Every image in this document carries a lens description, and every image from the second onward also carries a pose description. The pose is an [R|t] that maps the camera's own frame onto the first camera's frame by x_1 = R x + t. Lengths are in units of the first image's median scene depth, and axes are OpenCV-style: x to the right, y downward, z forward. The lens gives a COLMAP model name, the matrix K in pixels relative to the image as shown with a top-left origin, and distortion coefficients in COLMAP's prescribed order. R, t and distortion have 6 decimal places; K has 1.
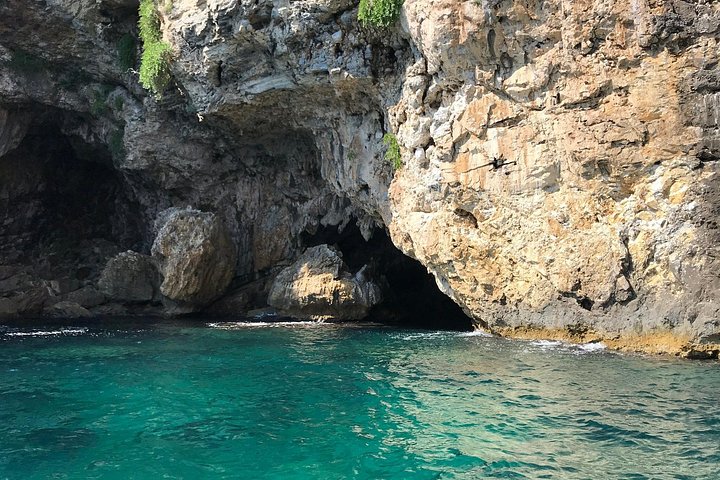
lens RADIAL K [[742.2, 0, 381.8], [0, 742.2, 199.2], [0, 0, 1]] dist [0.101483, -0.230060]
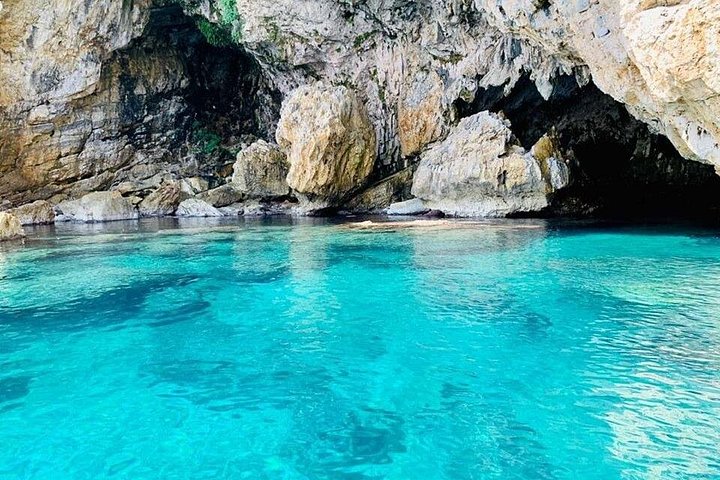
lens RADIAL K [[562.7, 0, 360.0], [0, 562.7, 240.0], [0, 0, 1]] dist [0.011117, -0.003945]
pose [[0.948726, -0.011244, -0.315900, -0.019351], [0.074511, 0.979161, 0.188924, 0.068667], [0.307193, -0.202776, 0.929793, 0.406682]]
